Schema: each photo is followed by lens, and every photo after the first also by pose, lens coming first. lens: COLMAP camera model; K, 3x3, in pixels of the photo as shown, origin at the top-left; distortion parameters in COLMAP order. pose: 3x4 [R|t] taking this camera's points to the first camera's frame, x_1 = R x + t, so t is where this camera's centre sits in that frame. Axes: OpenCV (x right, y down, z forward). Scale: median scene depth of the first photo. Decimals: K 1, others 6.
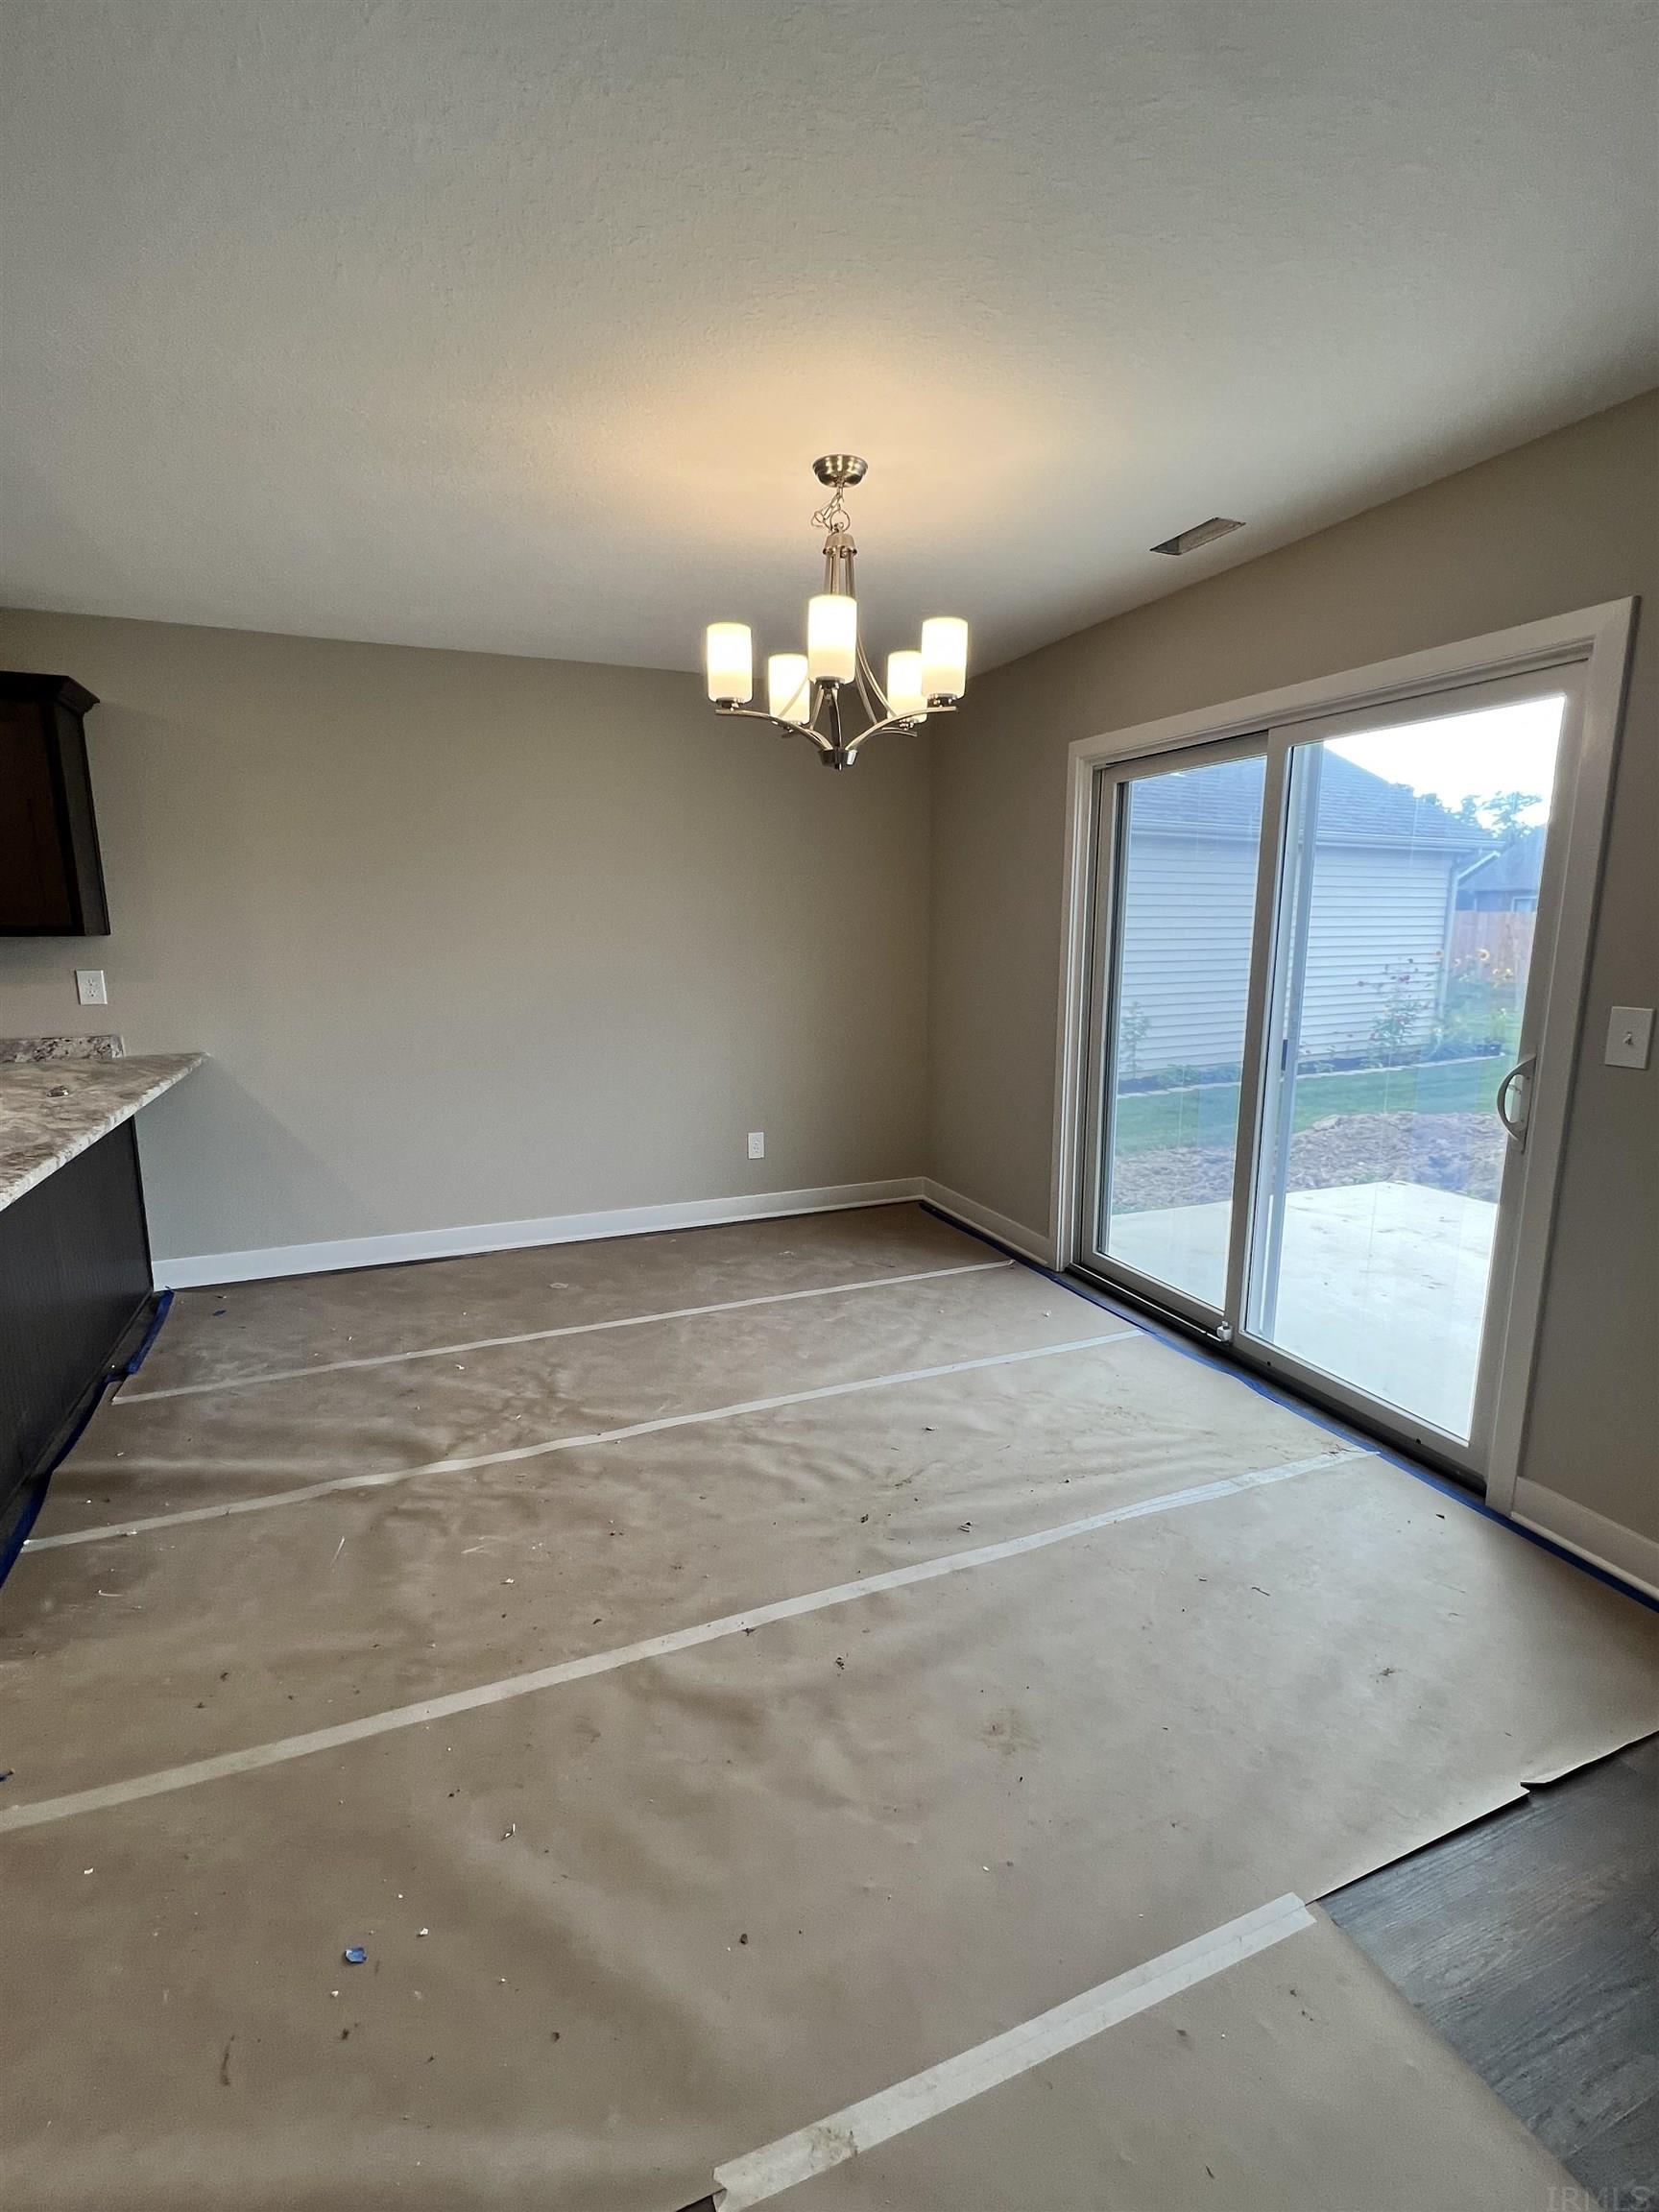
lens RADIAL K [[1012.1, 0, 830.5], [0, 1012.1, 1107.4], [0, 0, 1]] dist [0.001601, -0.000408]
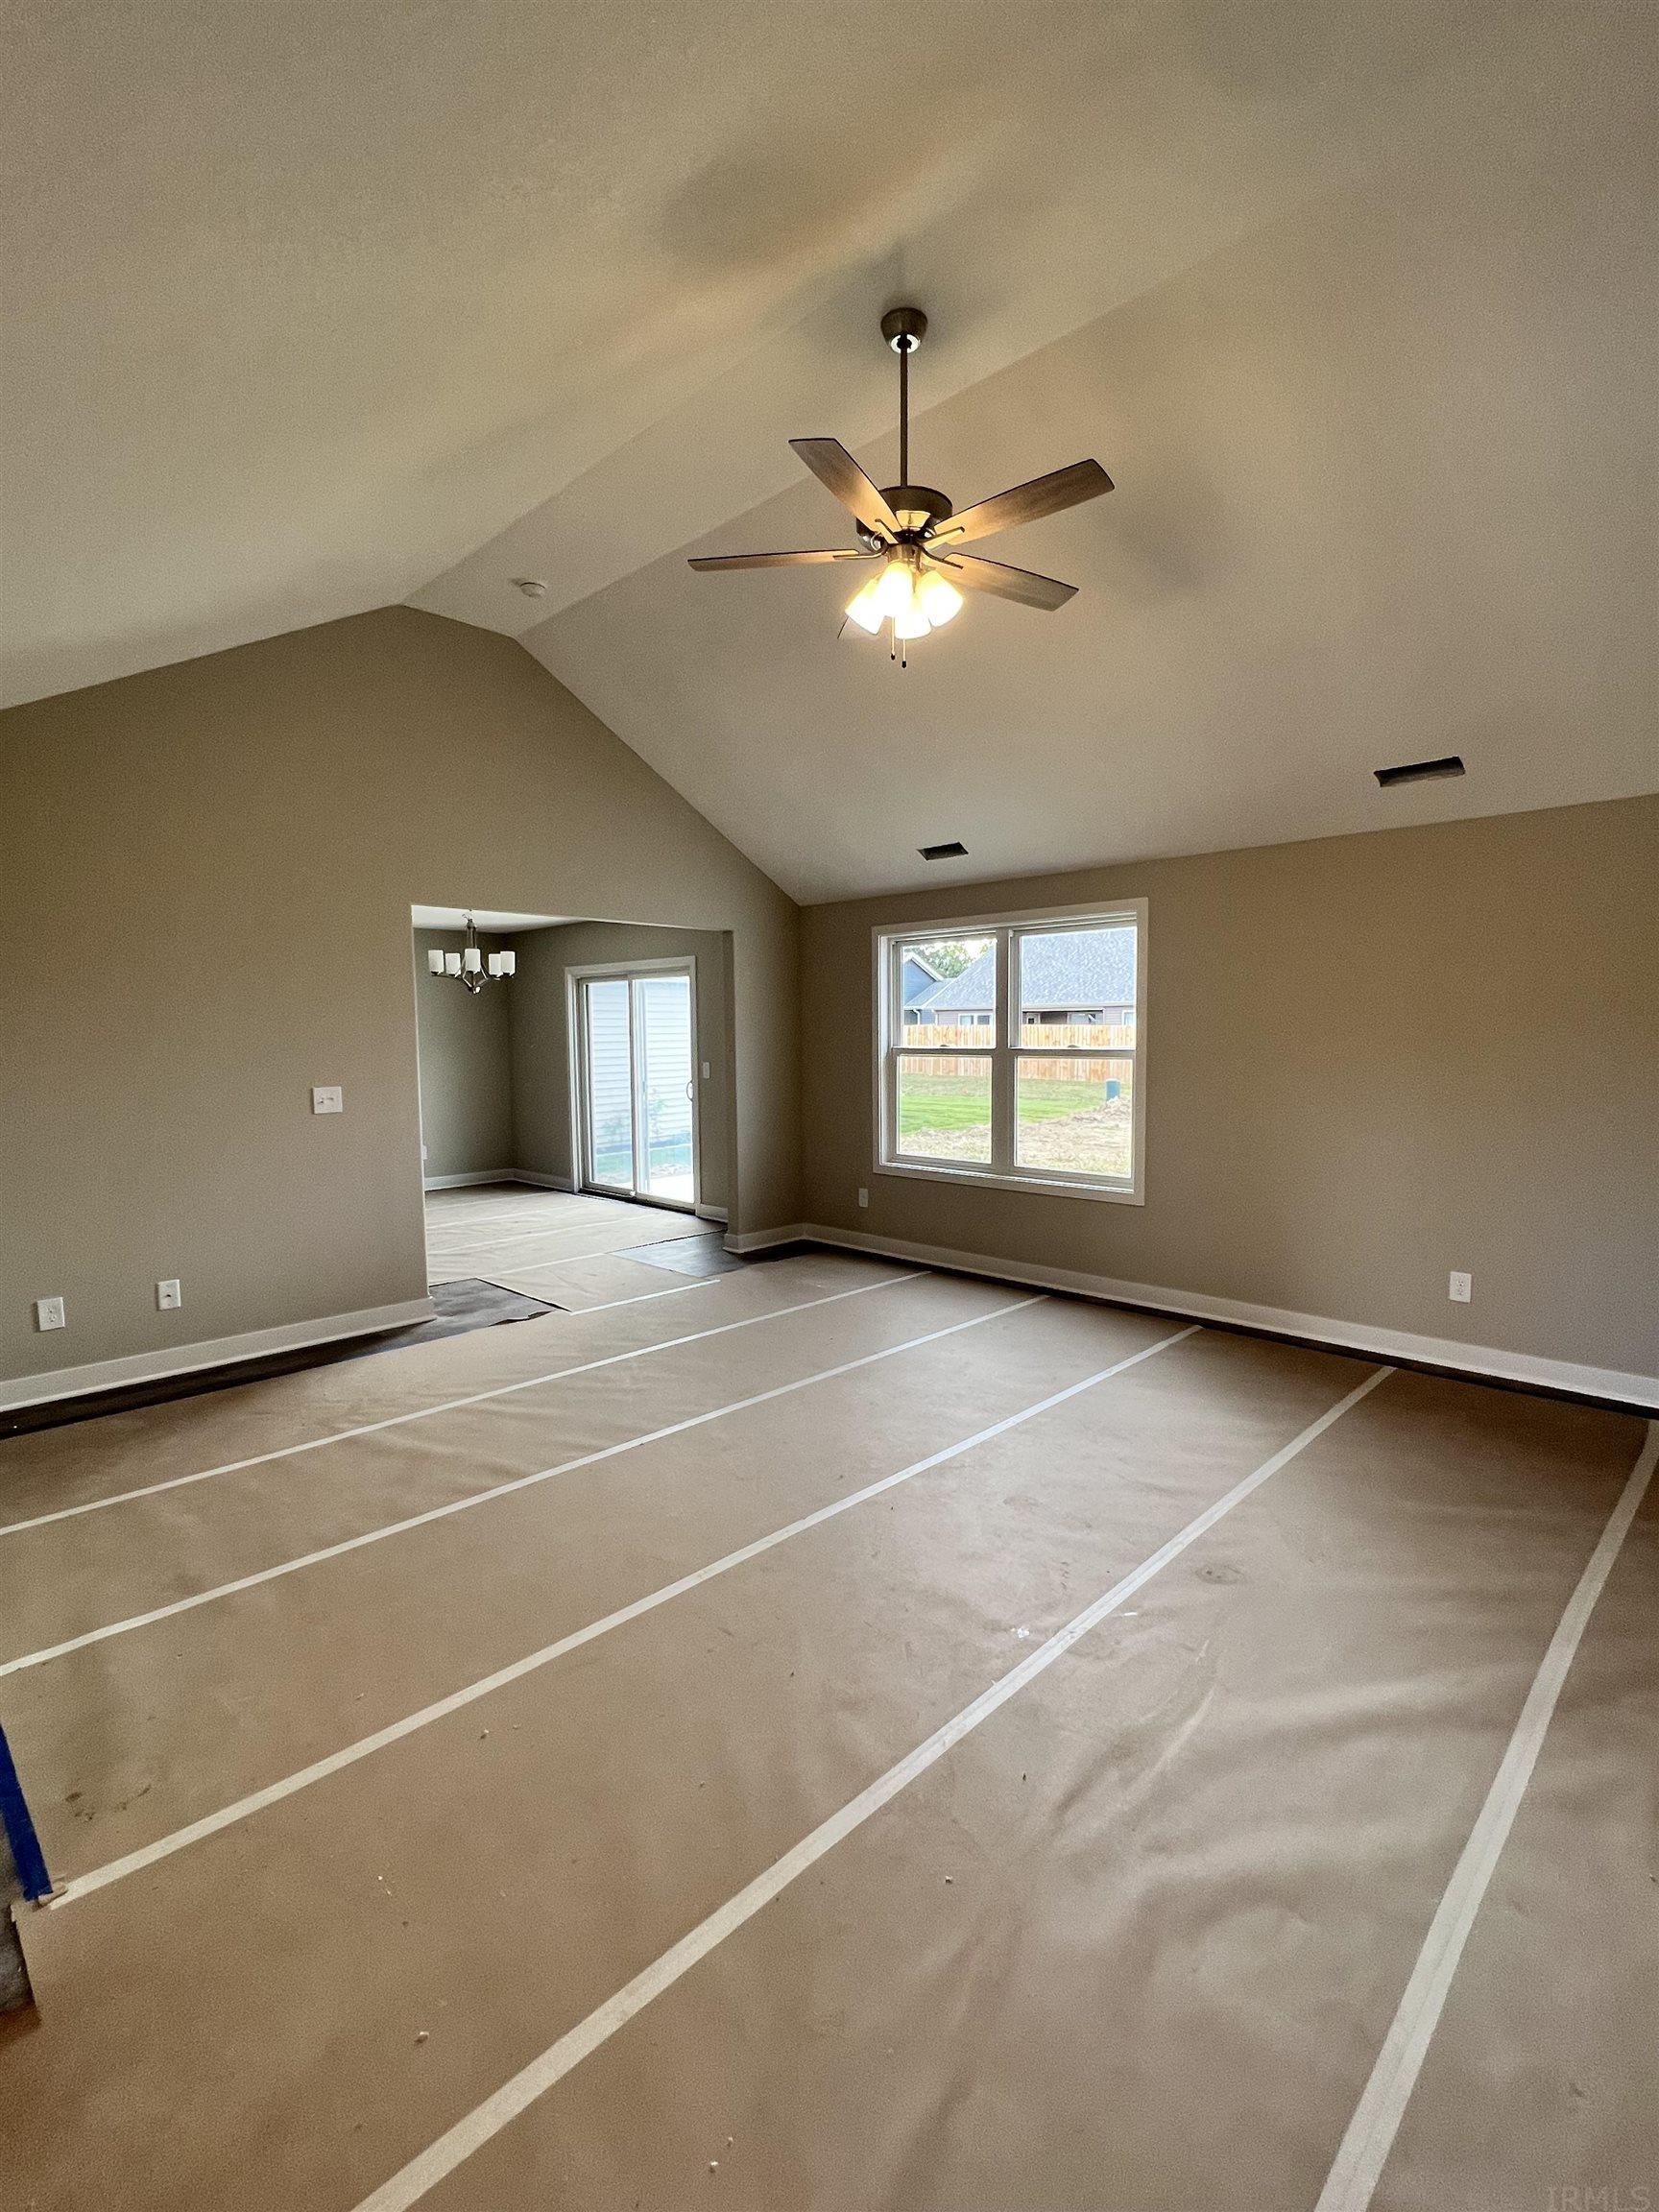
lens RADIAL K [[1012.1, 0, 835.5], [0, 1012.1, 1103.3], [0, 0, 1]] dist [0.001601, -0.000408]
pose [[0.918118, -0.029899, 0.395177, -0.072002], [0.074632, 0.992353, -0.098312, 0.134102], [-0.389216, 0.119755, 0.913329, -0.759994]]
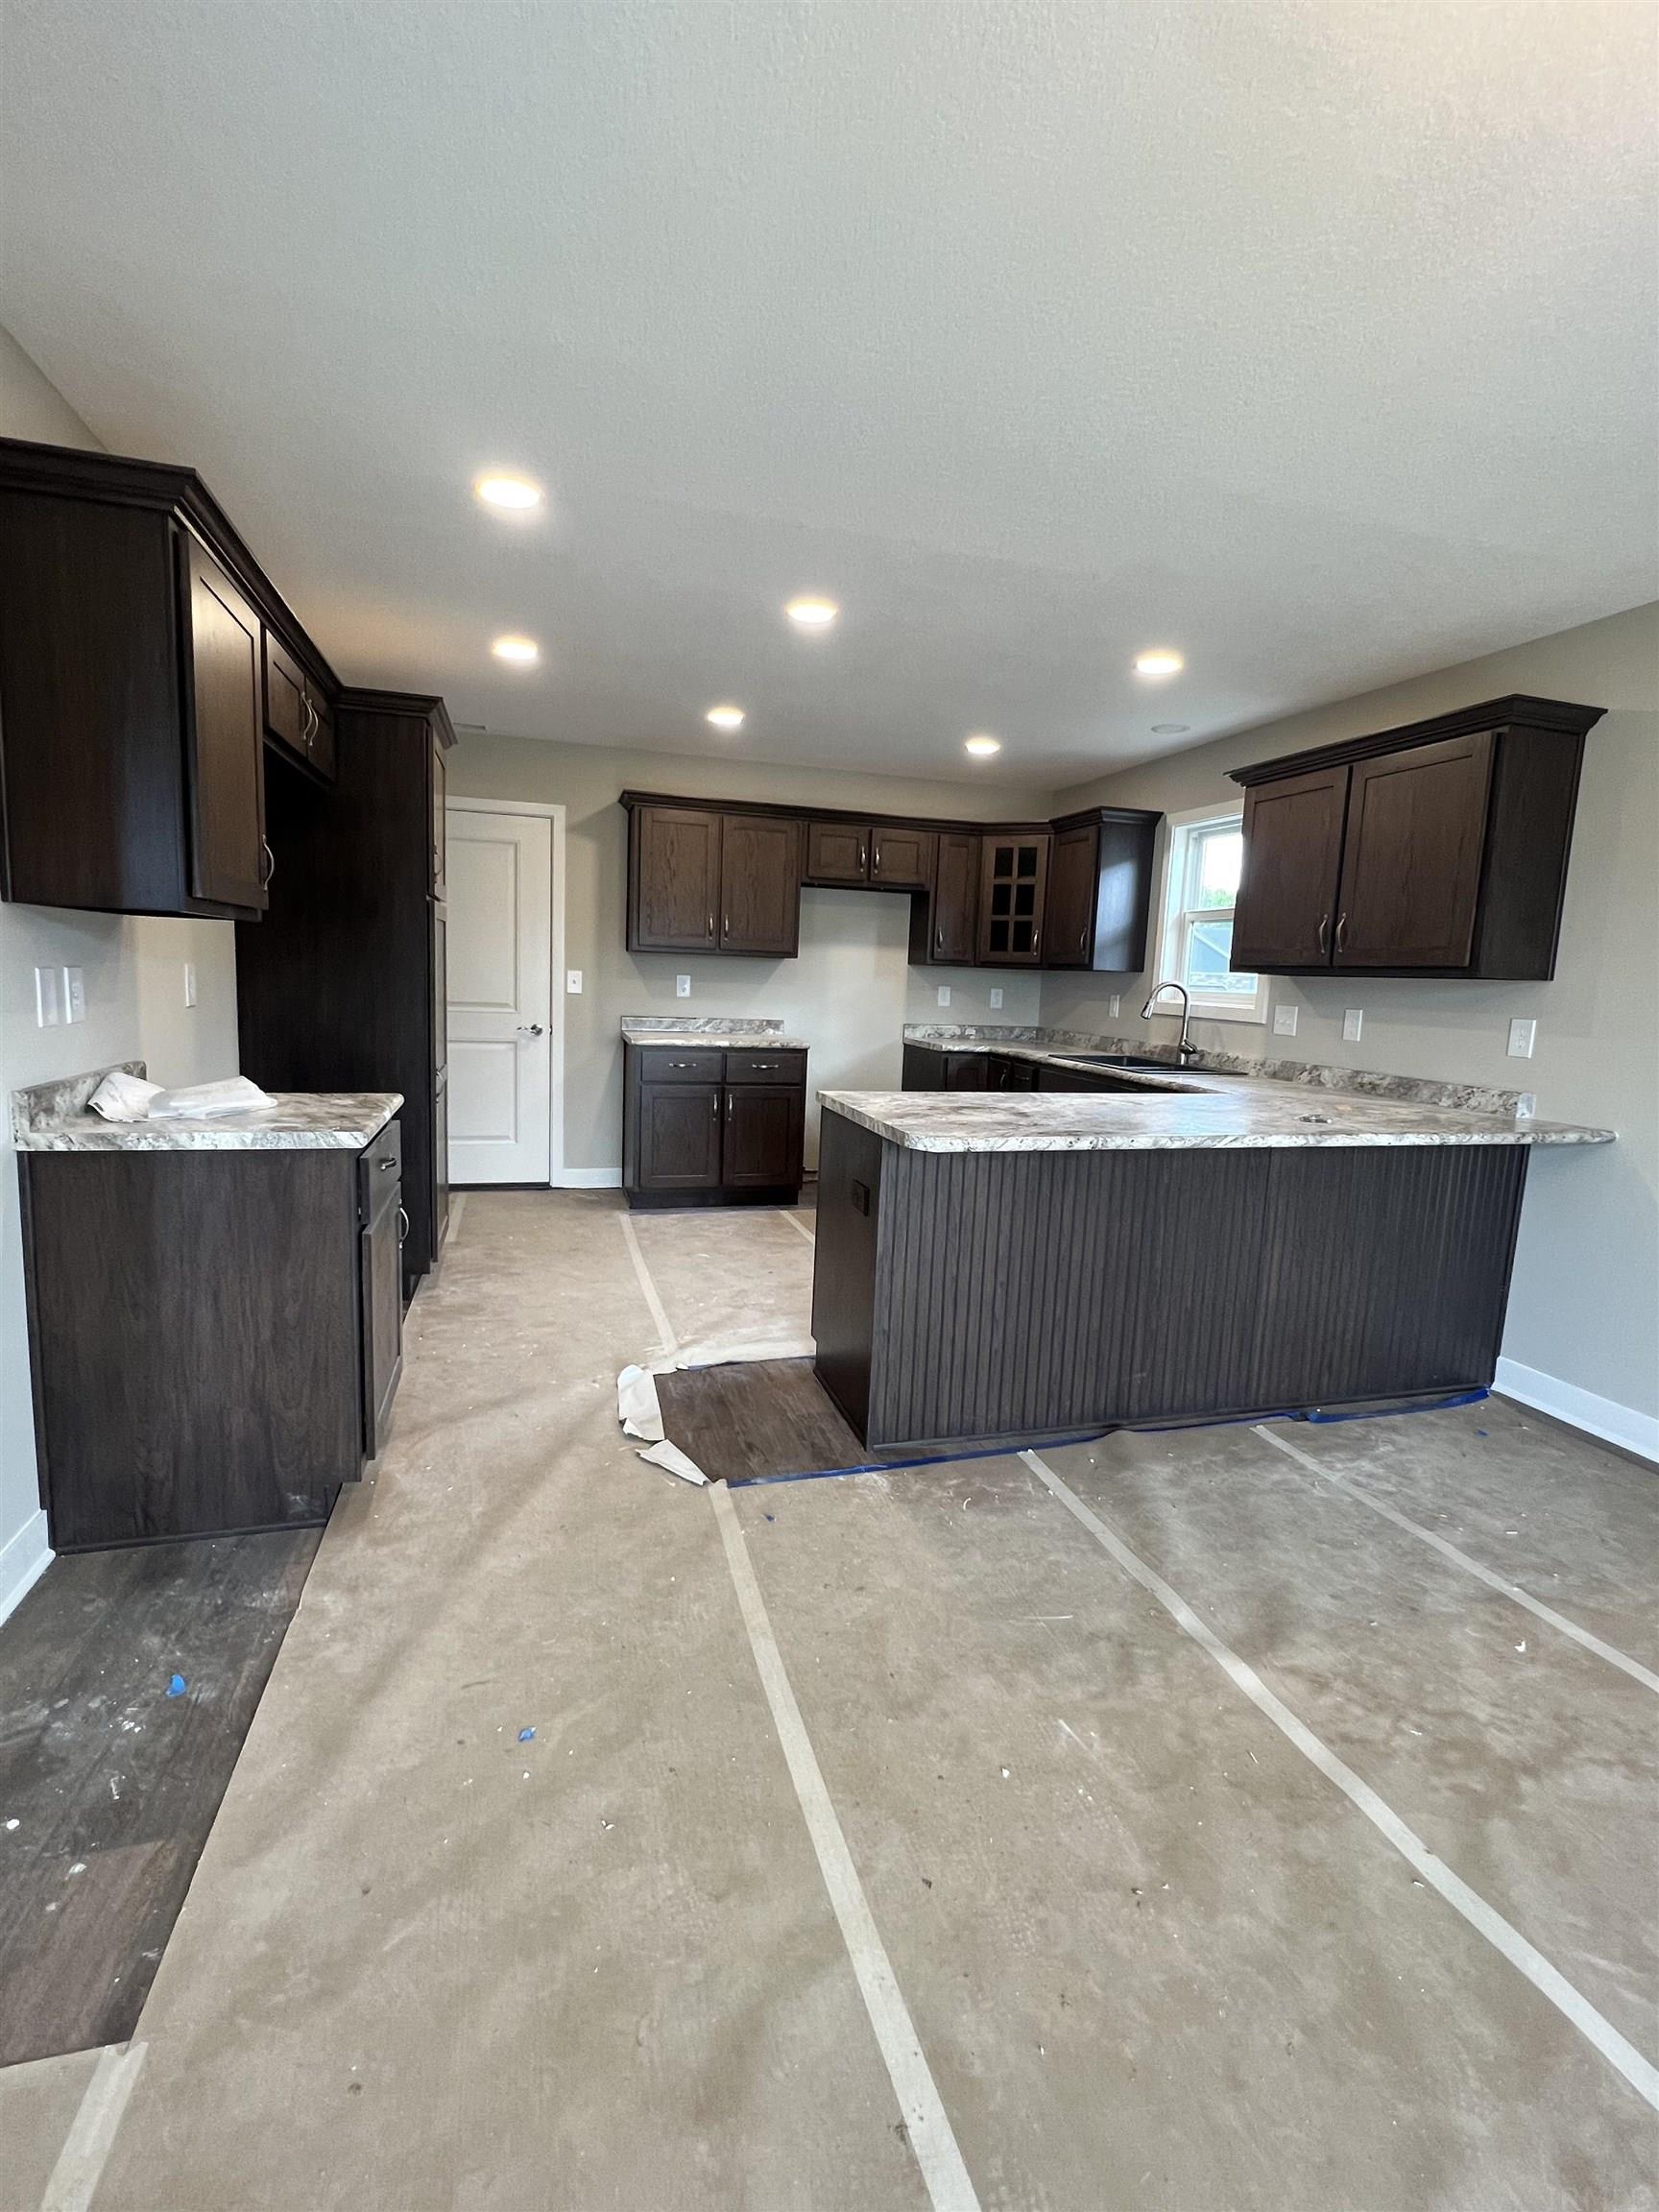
lens RADIAL K [[1012.1, 0, 837.9], [0, 1012.1, 1103.1], [0, 0, 1]] dist [0.001601, -0.000408]
pose [[-0.104908, 0.125222, -0.986567, 0.294637], [-0.227301, 0.962762, 0.146371, -0.073332], [0.968157, 0.239603, -0.072539, 0.636961]]
